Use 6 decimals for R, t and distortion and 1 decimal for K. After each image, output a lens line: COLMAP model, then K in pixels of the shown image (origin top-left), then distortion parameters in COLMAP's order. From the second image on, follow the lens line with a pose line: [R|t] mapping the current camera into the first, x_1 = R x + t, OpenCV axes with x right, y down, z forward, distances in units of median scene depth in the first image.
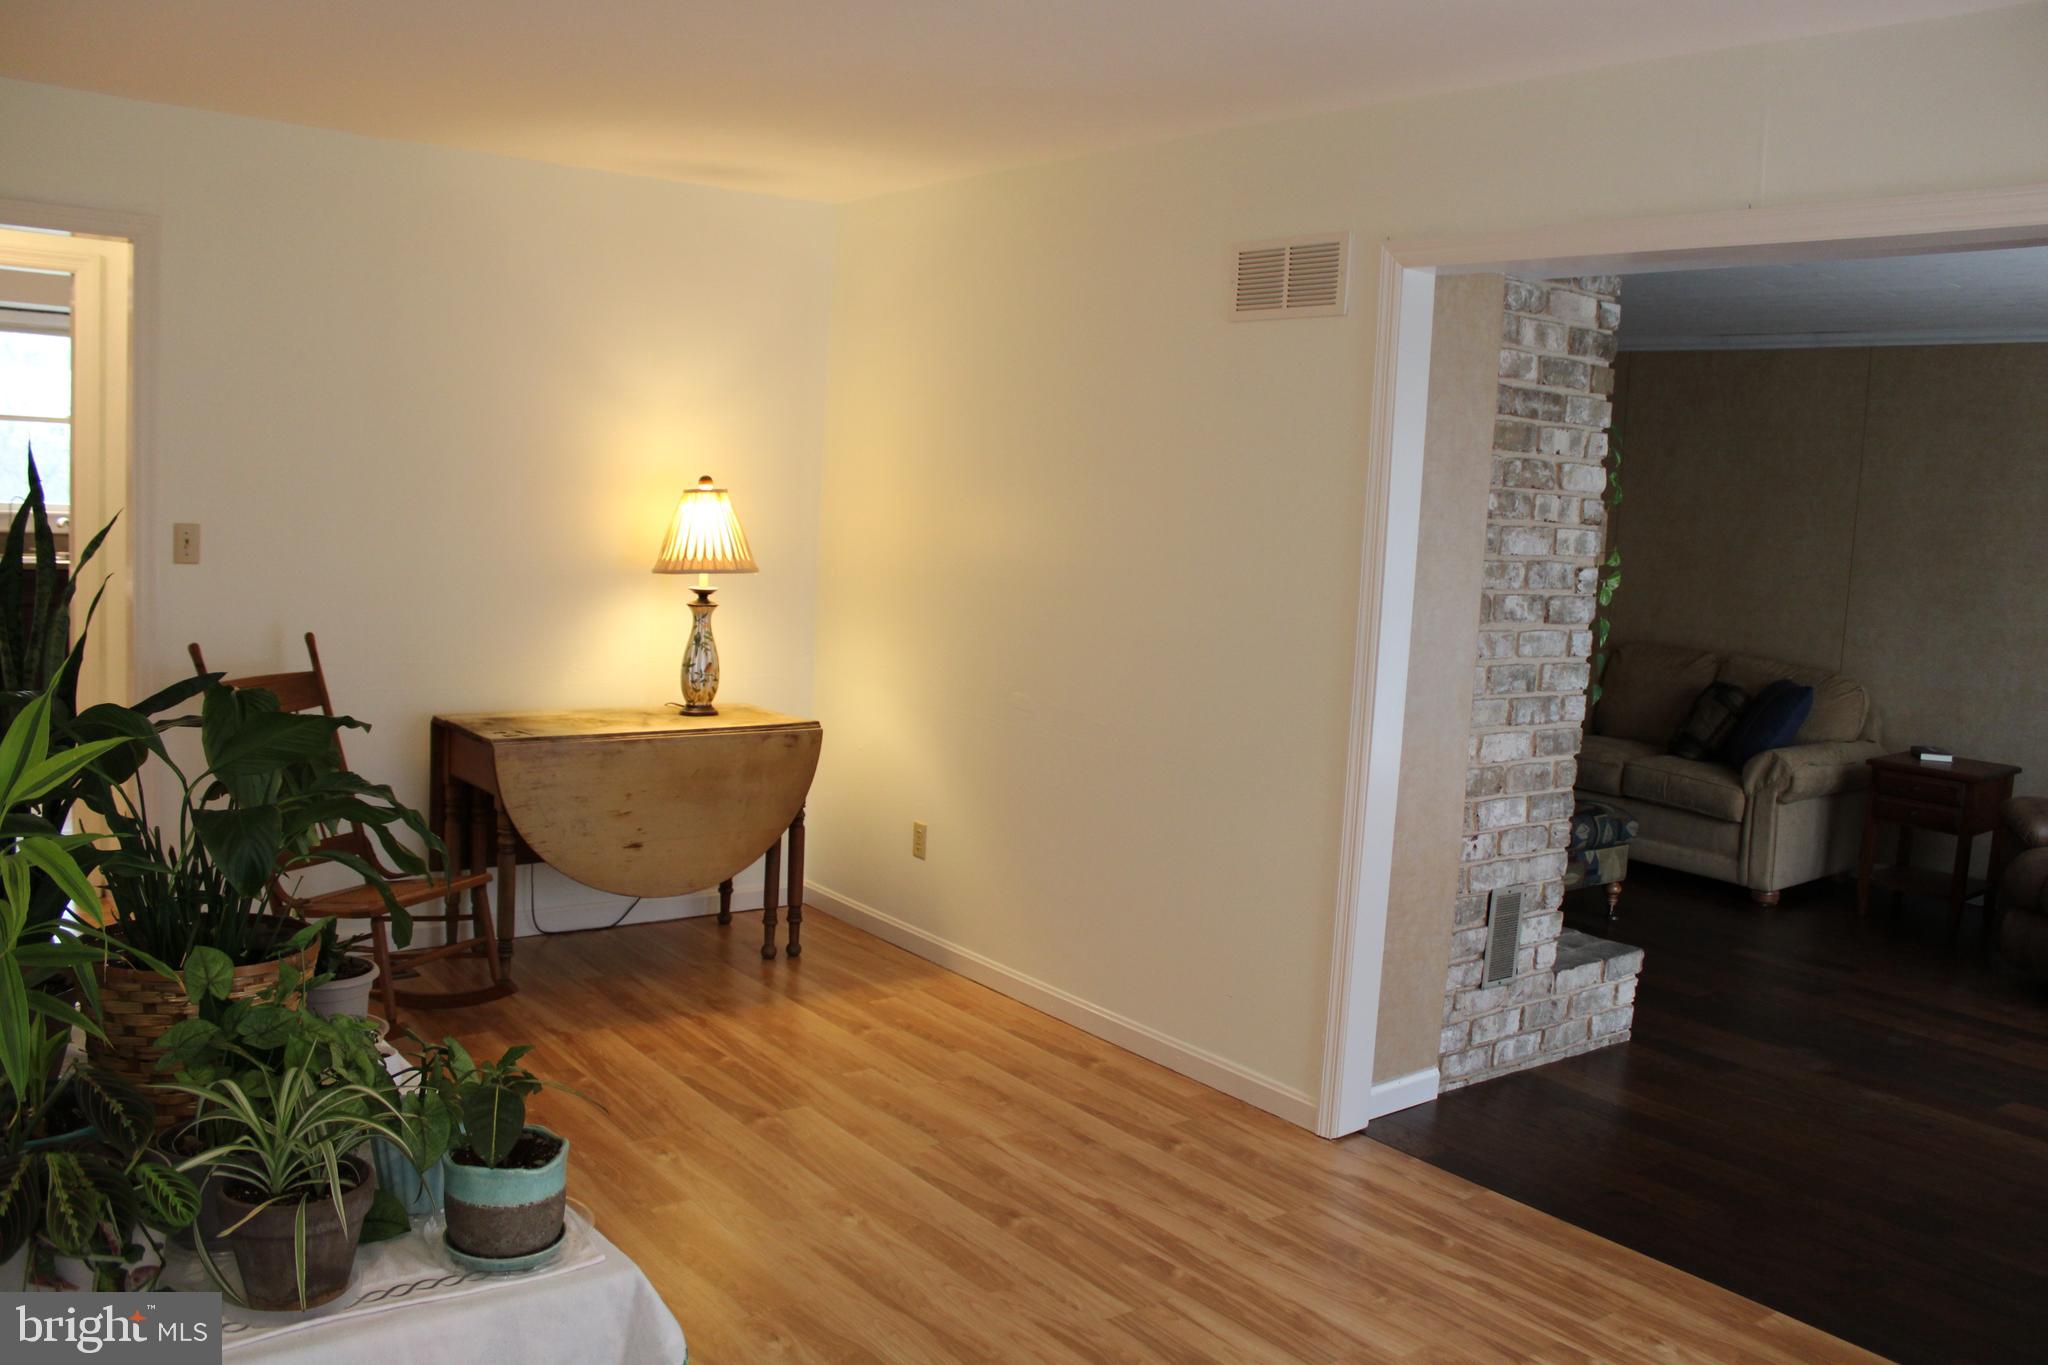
lens RADIAL K [[1675.6, 0, 1027.6], [0, 1675.6, 681.2], [0, 0, 1]] dist [-0.137222, 0.099303]
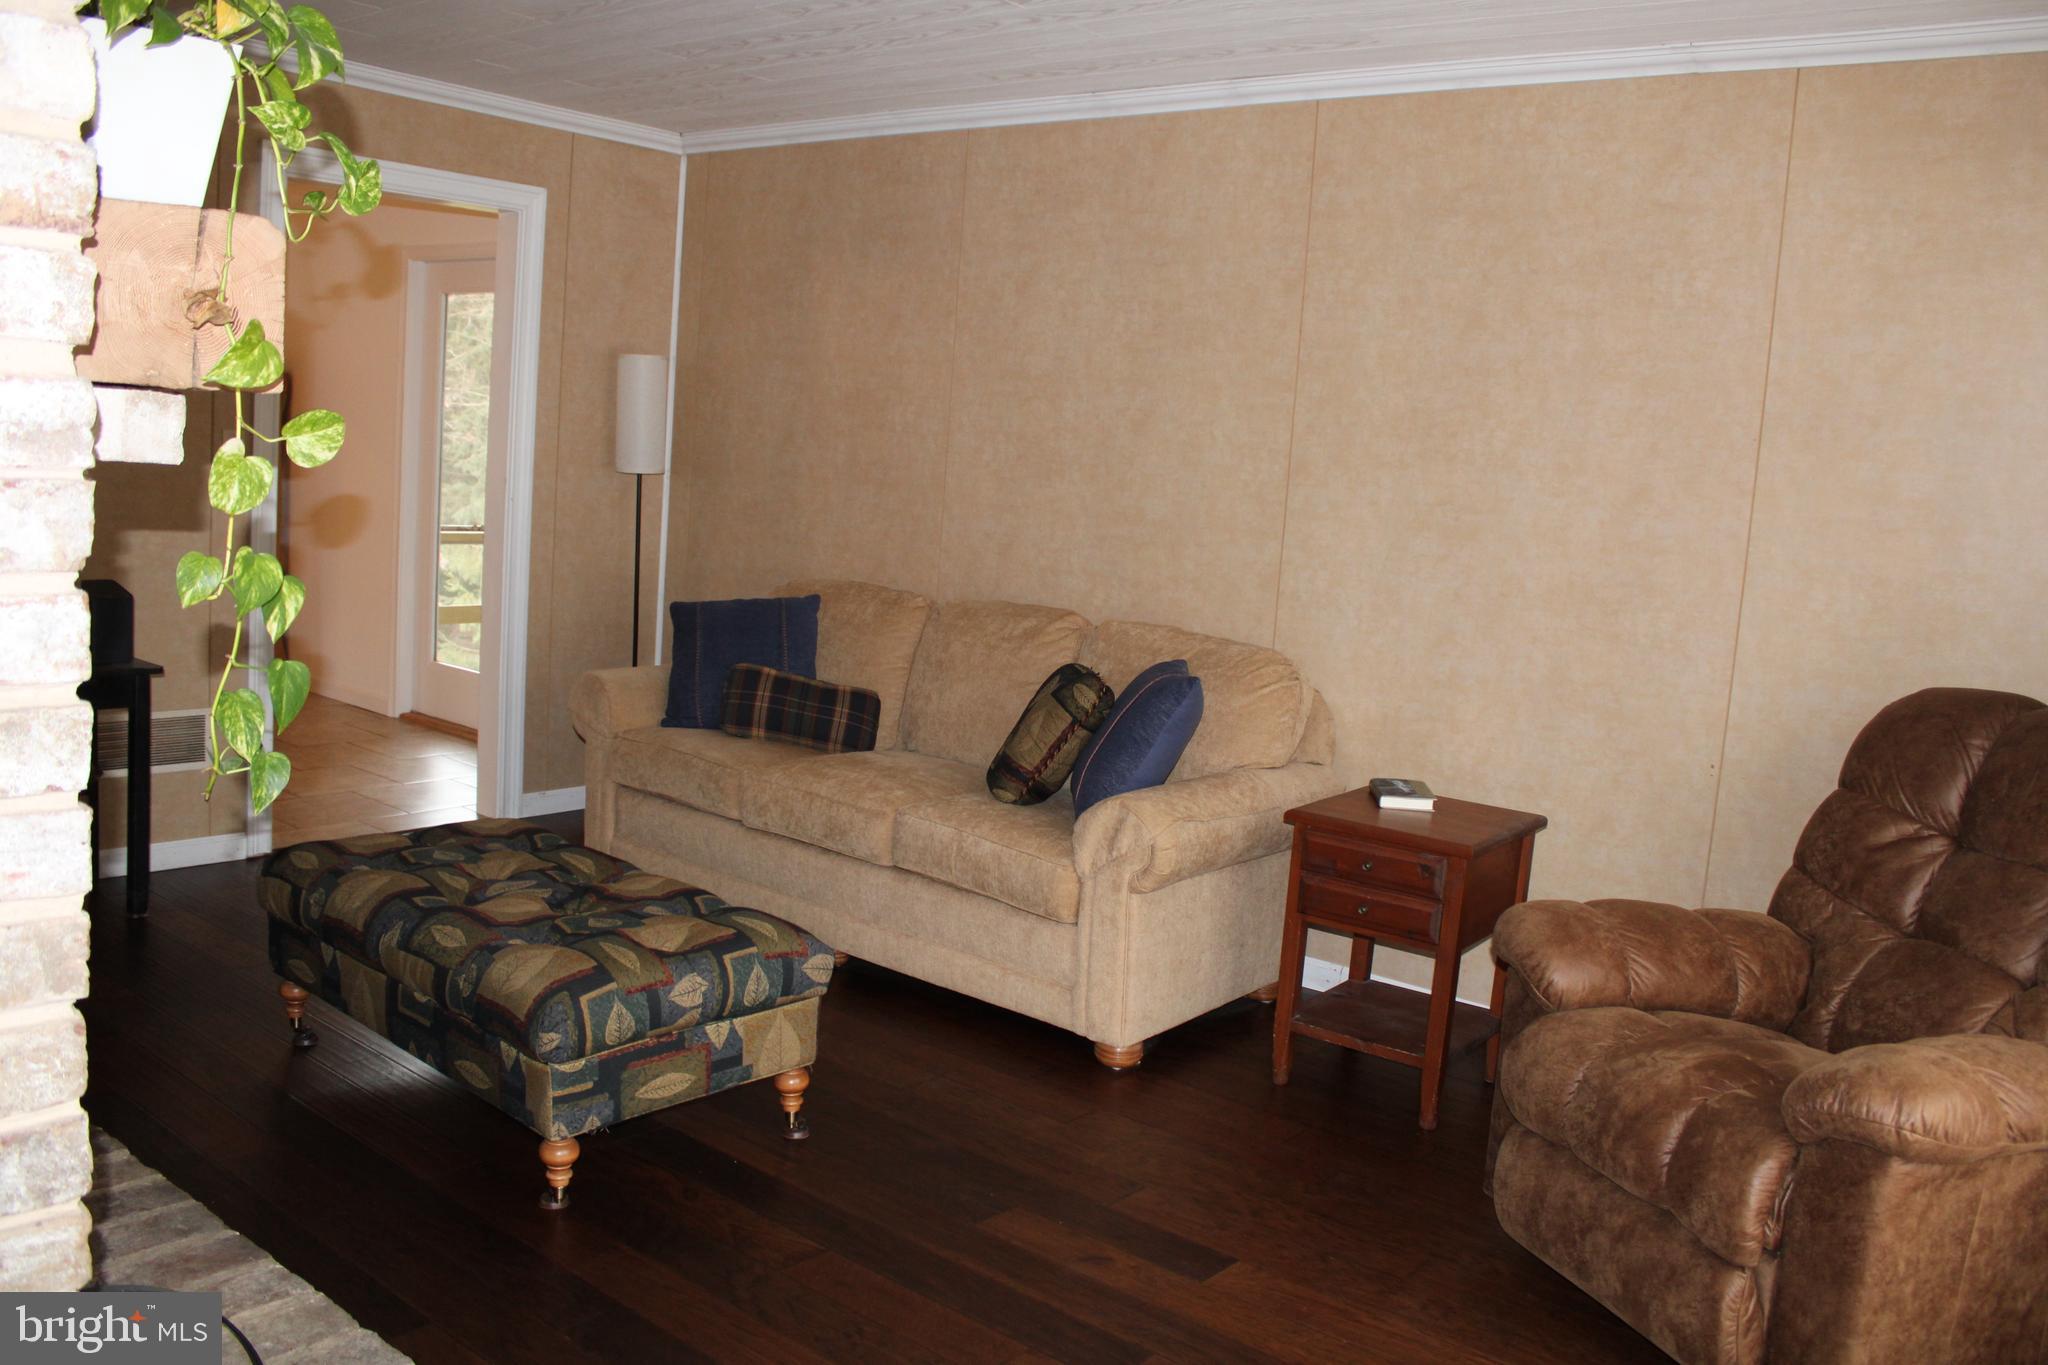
lens RADIAL K [[1675.6, 0, 1019.6], [0, 1675.6, 689.3], [0, 0, 1]] dist [-0.137222, 0.099303]
pose [[0.975577, -0.016380, 0.219045, 0.280784], [0.008705, 0.999315, 0.035958, -0.013008], [-0.219484, -0.033173, 0.975052, 0.431960]]
